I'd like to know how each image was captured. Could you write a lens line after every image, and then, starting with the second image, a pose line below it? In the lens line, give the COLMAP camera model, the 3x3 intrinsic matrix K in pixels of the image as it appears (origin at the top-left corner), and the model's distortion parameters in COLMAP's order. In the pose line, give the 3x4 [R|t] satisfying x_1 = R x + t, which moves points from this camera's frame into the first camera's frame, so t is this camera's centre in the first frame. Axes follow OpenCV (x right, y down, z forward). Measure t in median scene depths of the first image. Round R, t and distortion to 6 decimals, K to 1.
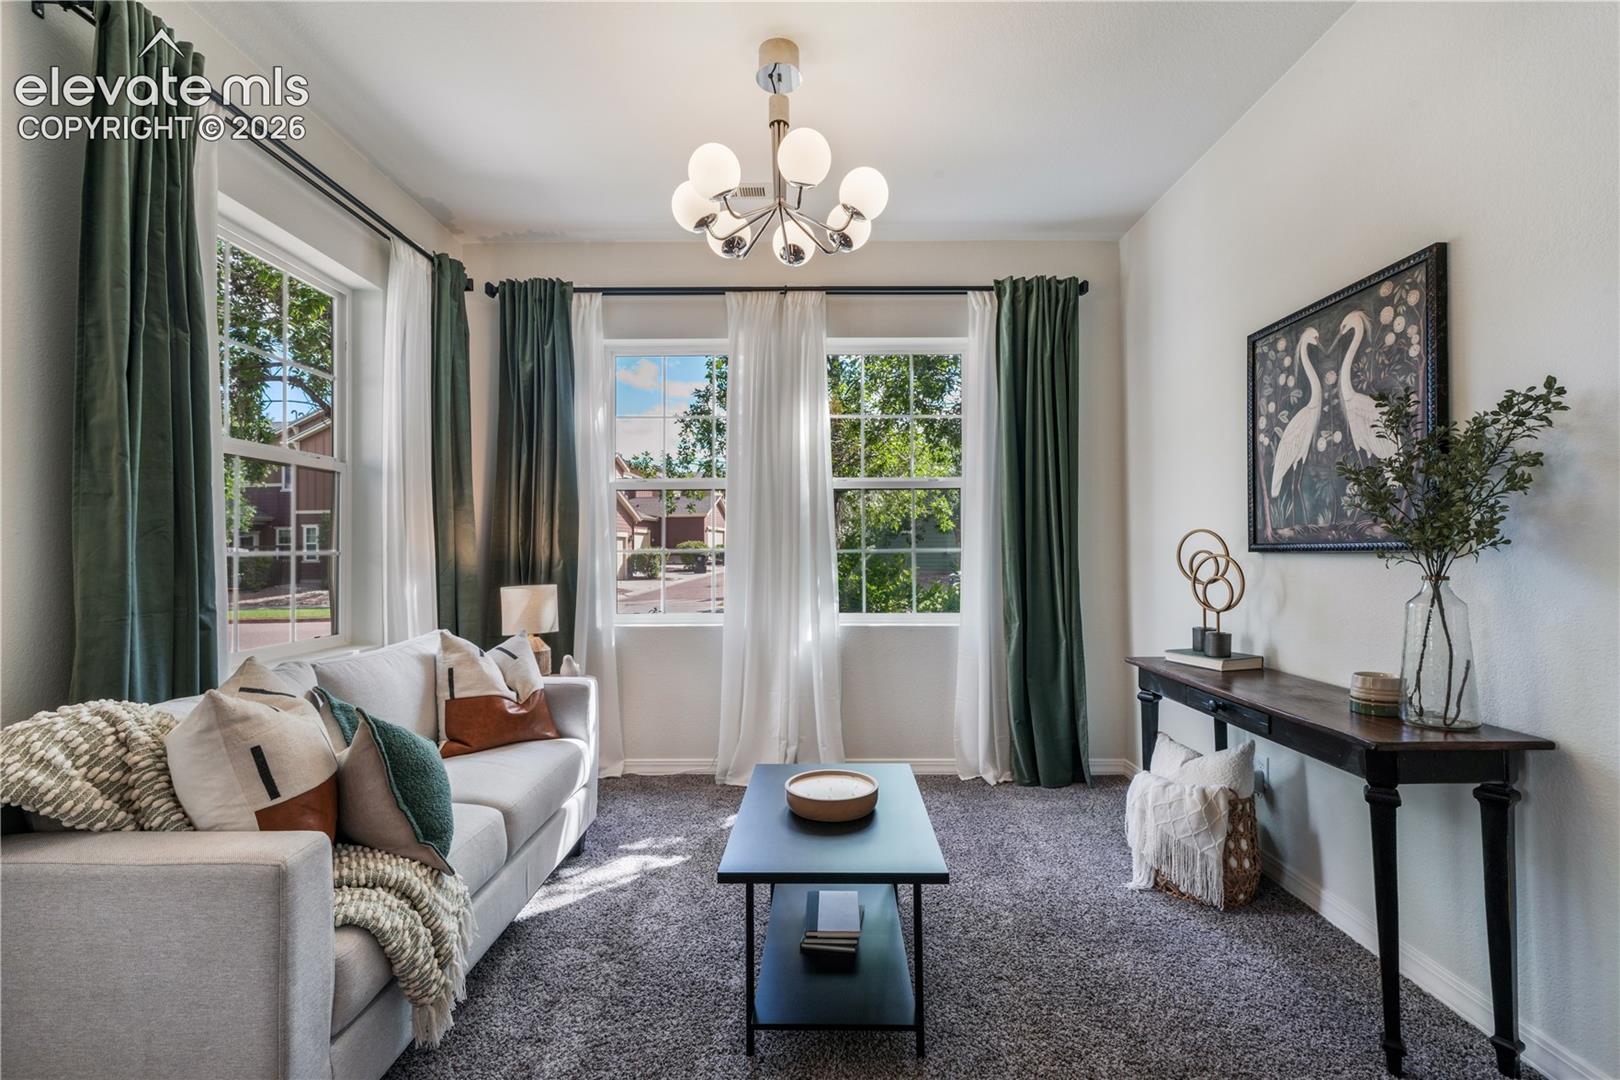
lens RADIAL K [[721.1, 0, 809.8], [0, 721.1, 539.0], [0, 0, 1]] dist [0.014209, 0.000245]
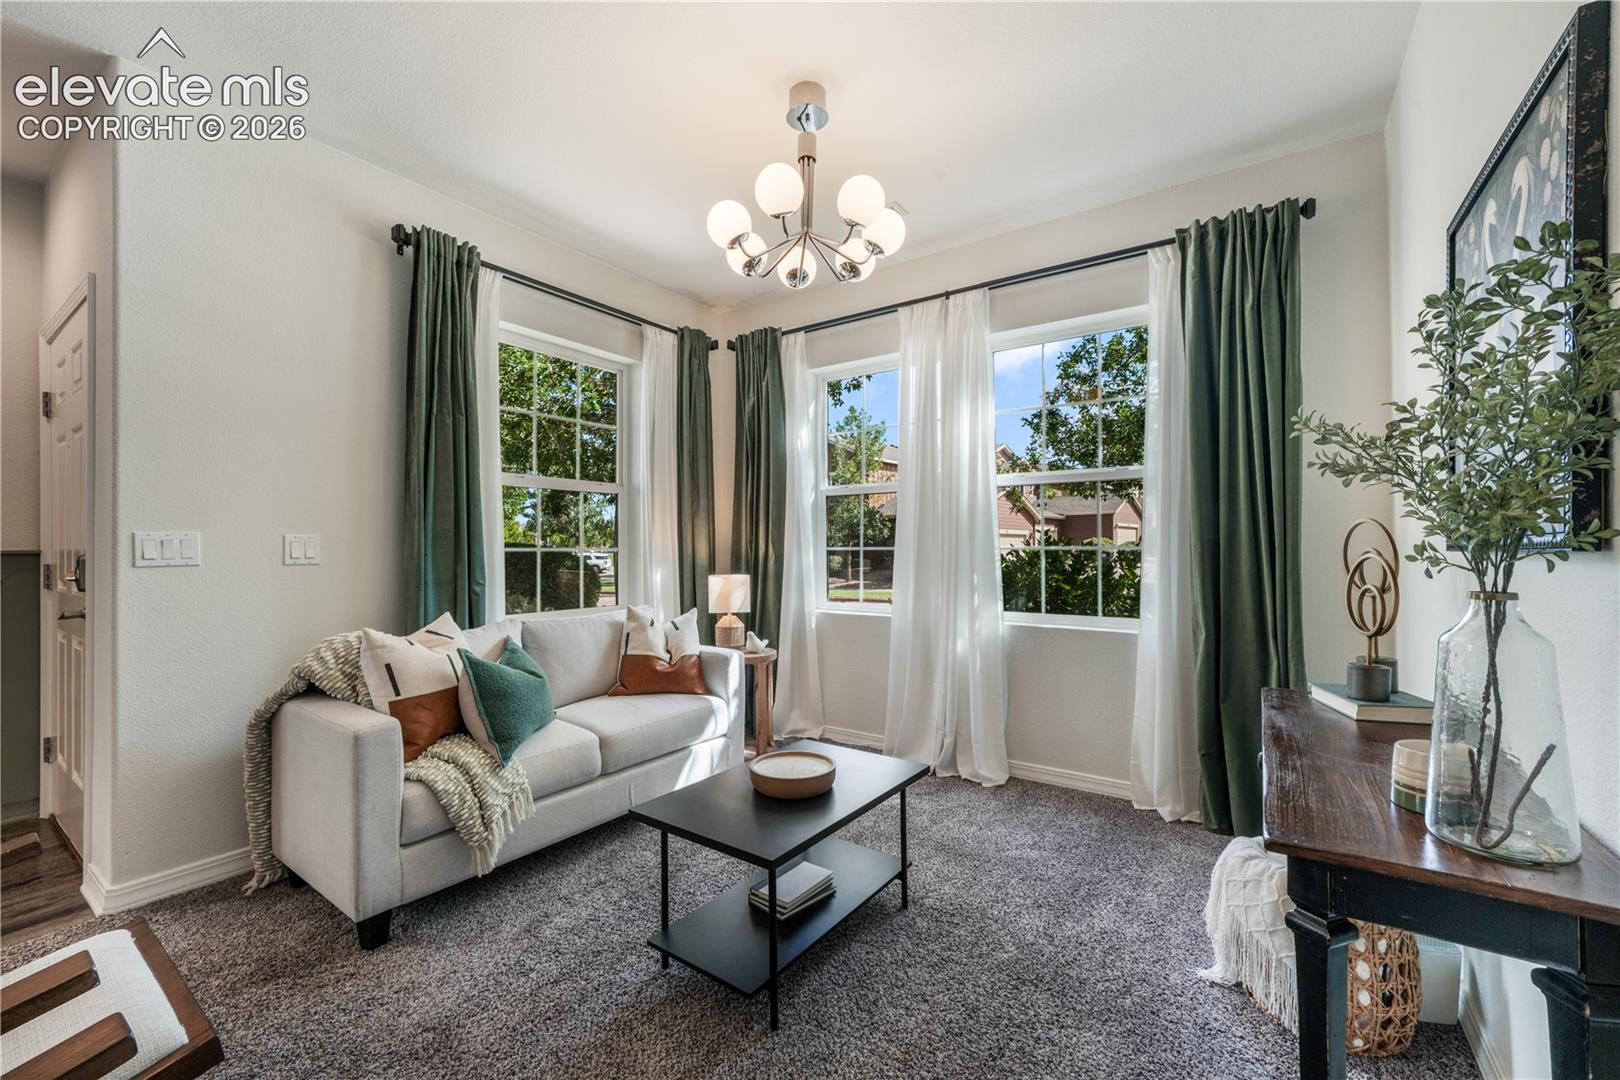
lens RADIAL K [[653.5, 0, 805.5], [0, 653.5, 541.5], [0, 0, 1]] dist [-0.001075, 0.000370]
pose [[0.819412, -0.003409, -0.573195, 0.340467], [0.008030, 0.999952, 0.005532, 0.000350], [0.573149, -0.009136, 0.819400, 0.119305]]
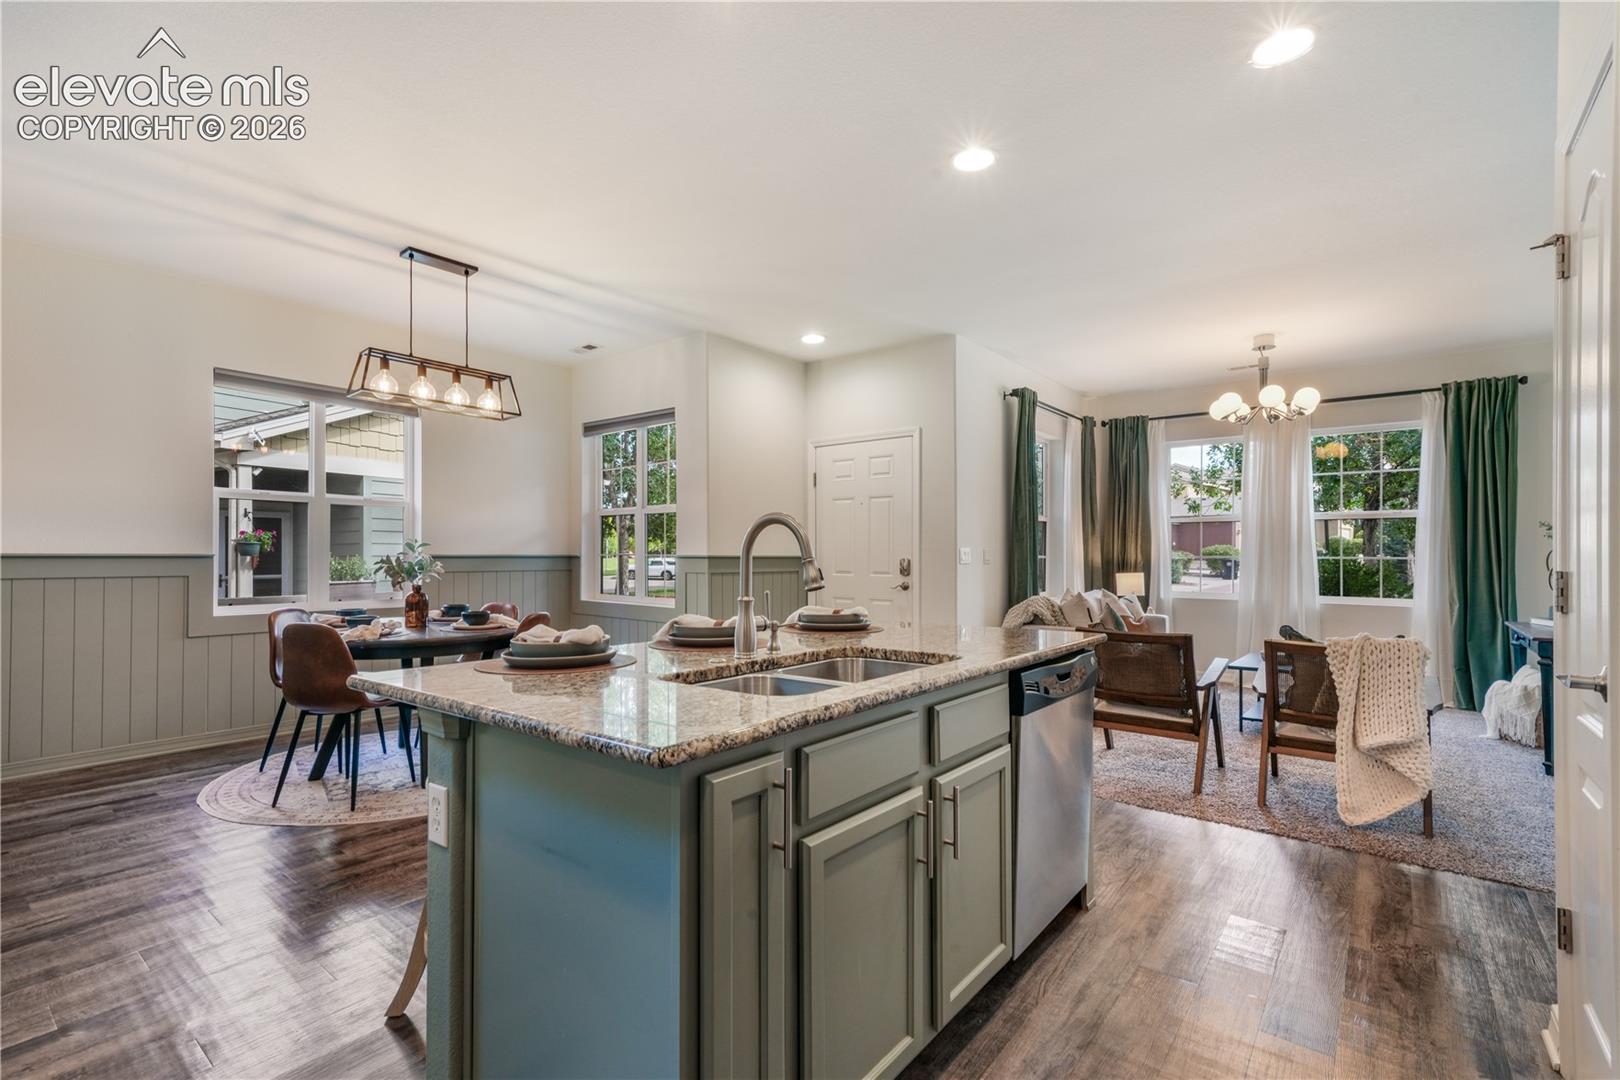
lens RADIAL K [[738.0, 0, 803.7], [0, 738.0, 549.4], [0, 0, 1]] dist [0.002545, 0.000083]
pose [[0.780768, 0.002950, -0.624814, 0.180771], [0.001267, 0.999979, 0.006306, -0.015986], [0.624820, -0.005715, 0.780748, -1.099624]]
